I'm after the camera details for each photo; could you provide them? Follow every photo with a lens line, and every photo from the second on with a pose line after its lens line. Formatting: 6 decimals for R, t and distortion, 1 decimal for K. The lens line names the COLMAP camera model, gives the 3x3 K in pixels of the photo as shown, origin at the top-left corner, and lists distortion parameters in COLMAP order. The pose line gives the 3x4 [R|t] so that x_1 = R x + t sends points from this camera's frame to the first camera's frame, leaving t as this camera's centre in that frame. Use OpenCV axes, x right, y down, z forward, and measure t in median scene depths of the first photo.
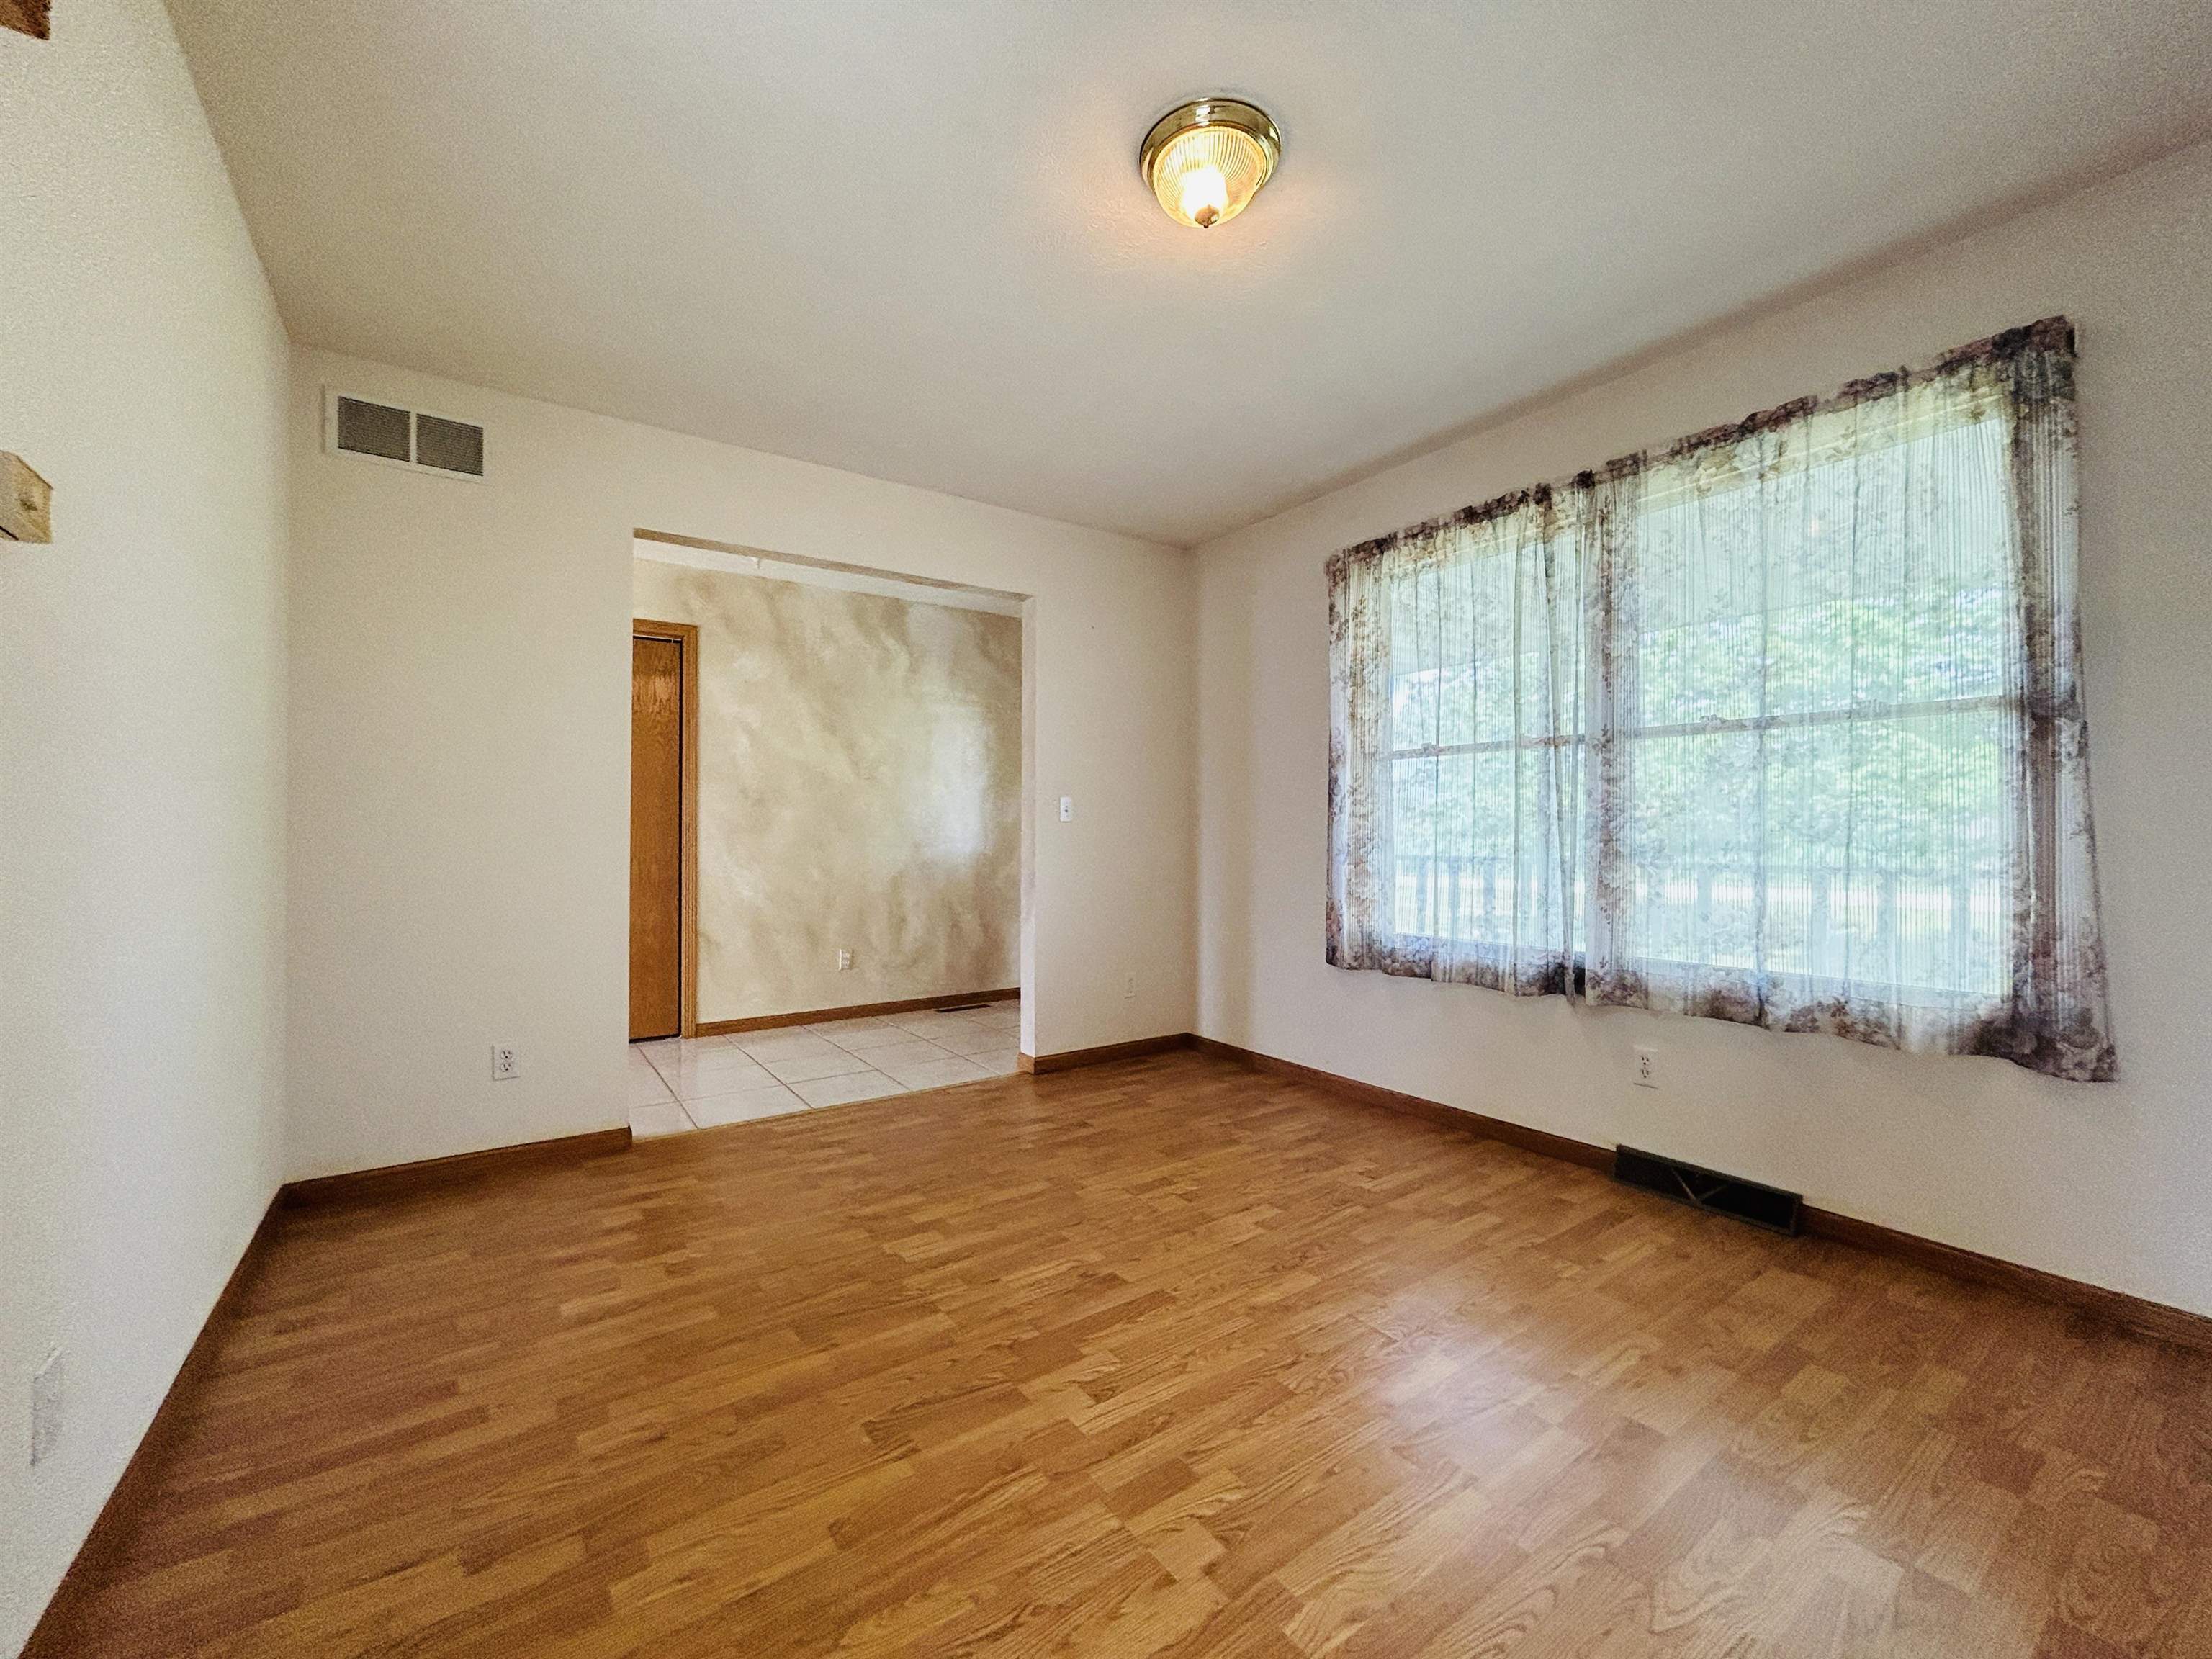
lens RADIAL K [[899.7, 0, 1096.0], [0, 899.7, 832.8], [0, 0, 1]] dist [0.000076, 0.000629]
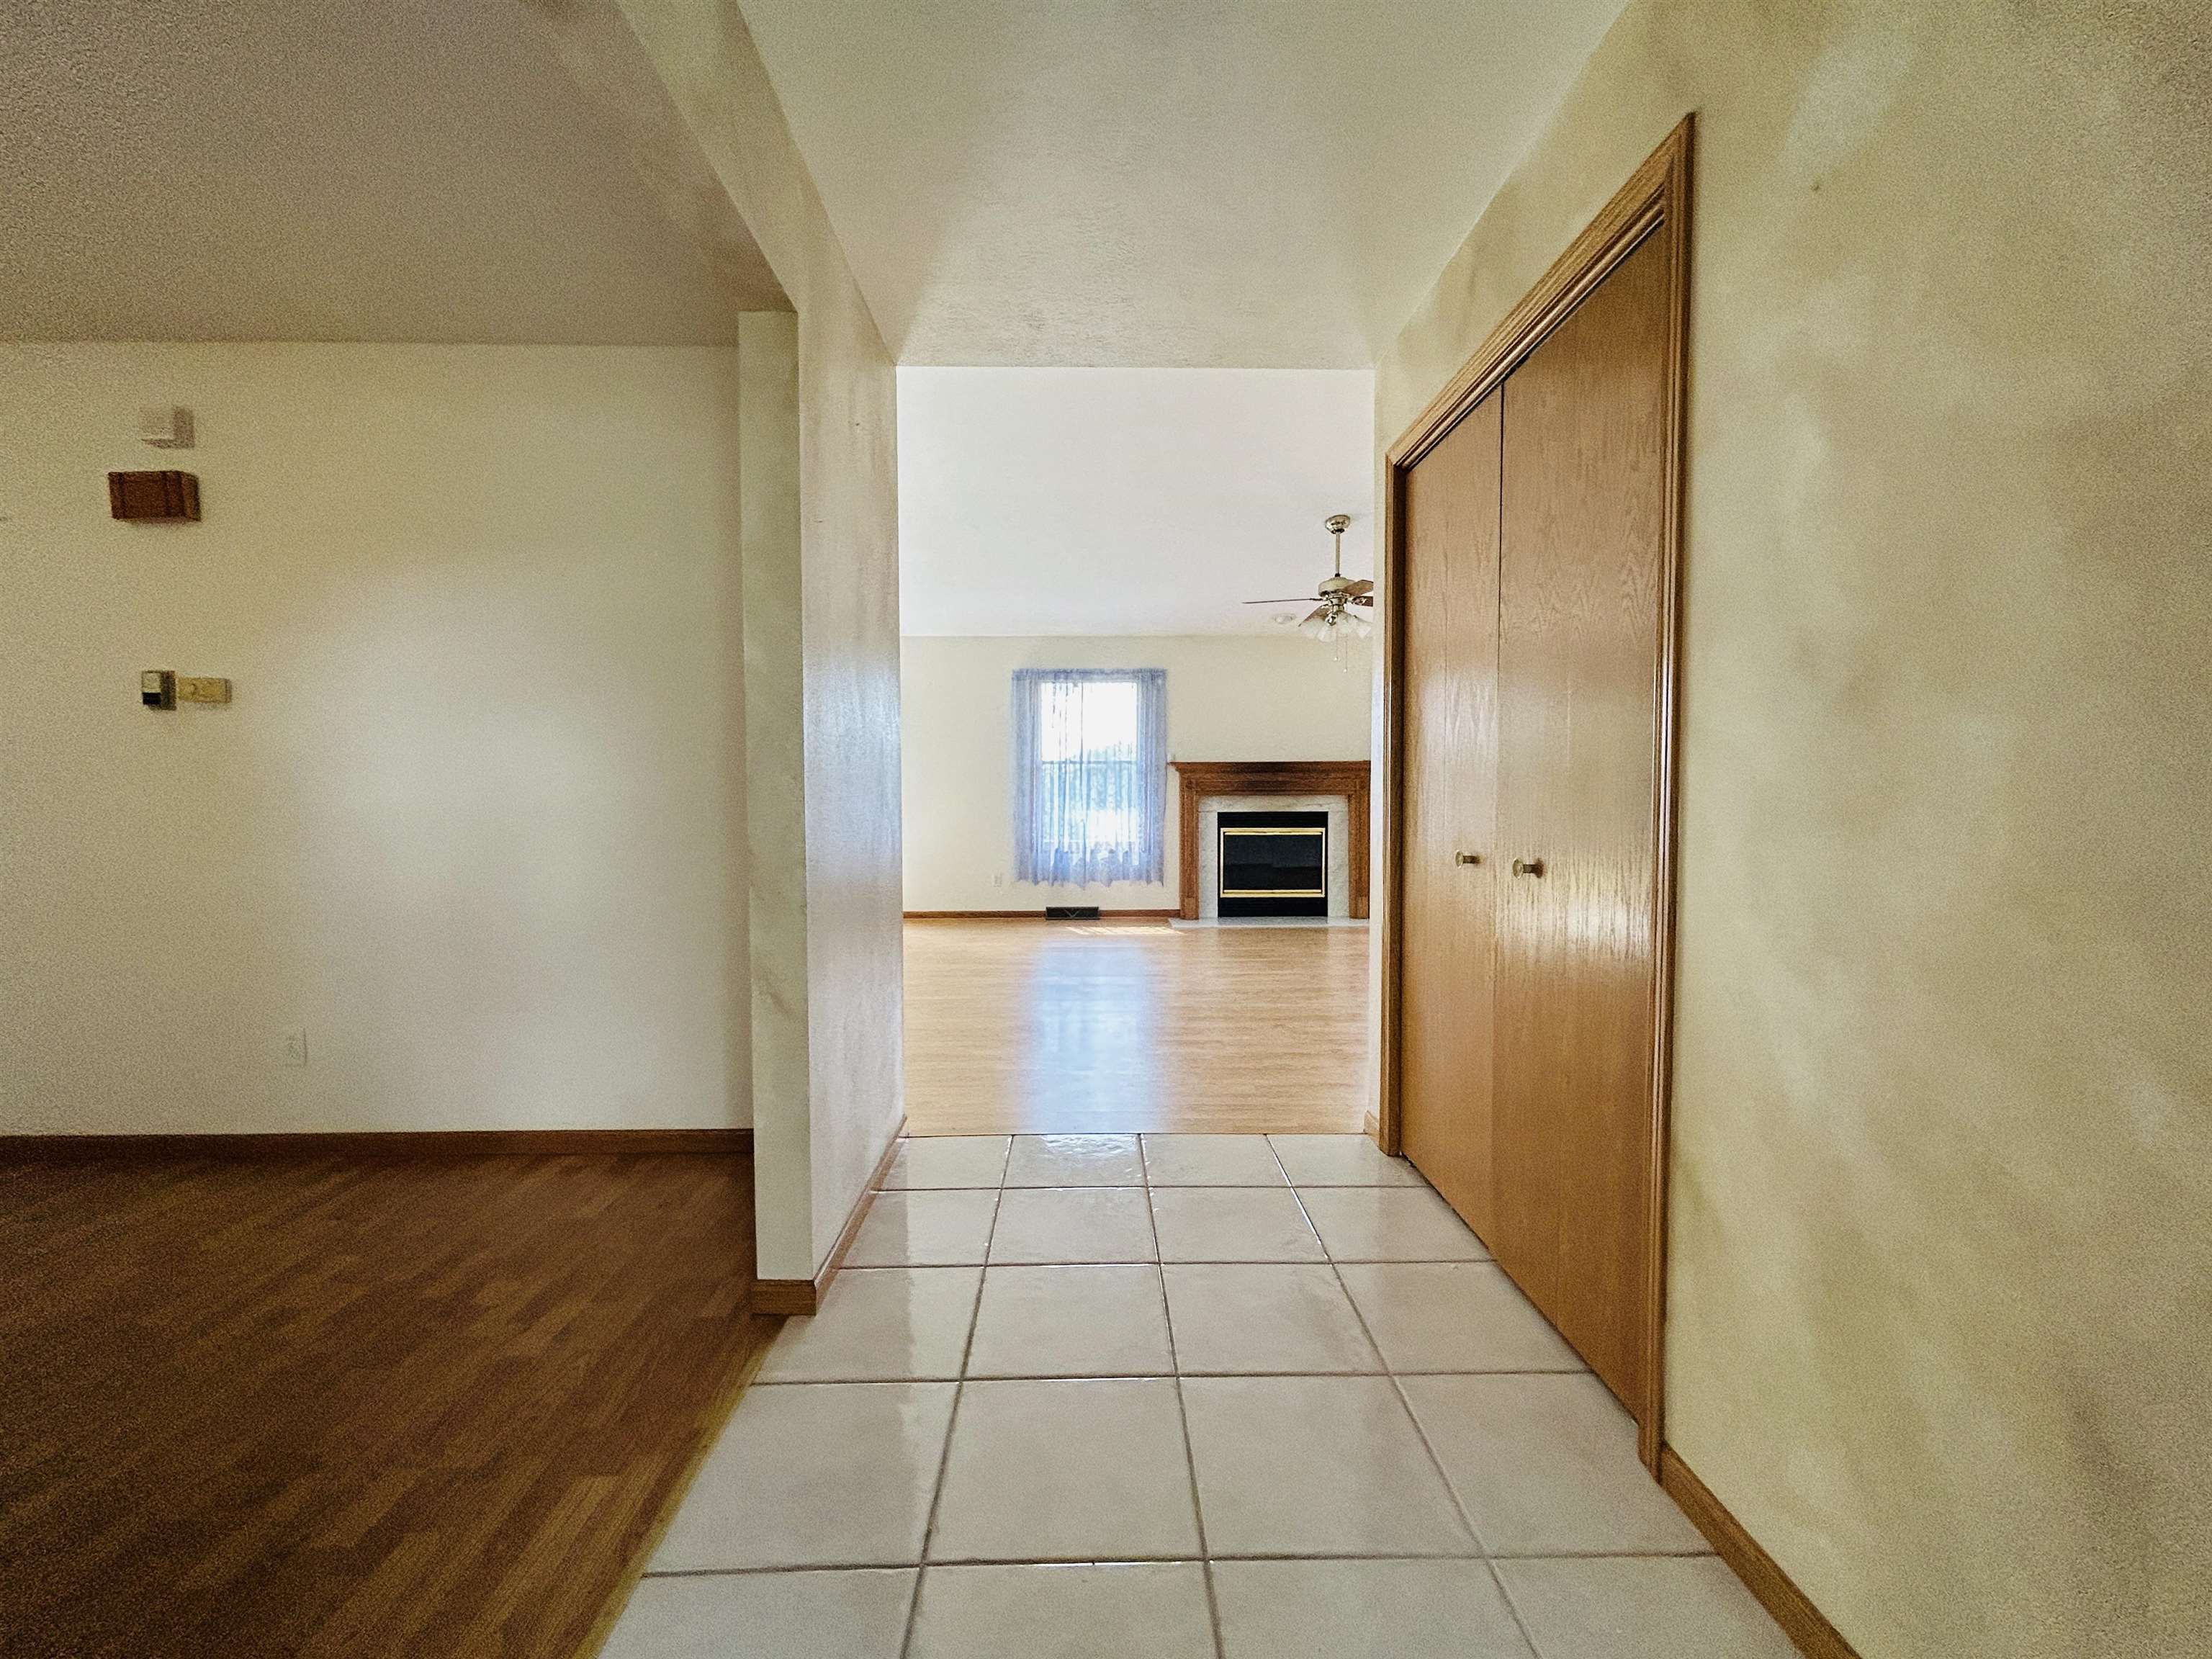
lens RADIAL K [[899.7, 0, 1109.5], [0, 899.7, 822.2], [0, 0, 1]] dist [0.000076, 0.000629]
pose [[-0.547584, 0.023344, -0.836425, -0.195398], [-0.001530, 0.999581, 0.028899, -0.018953], [0.836749, 0.017104, -0.547319, 2.256768]]
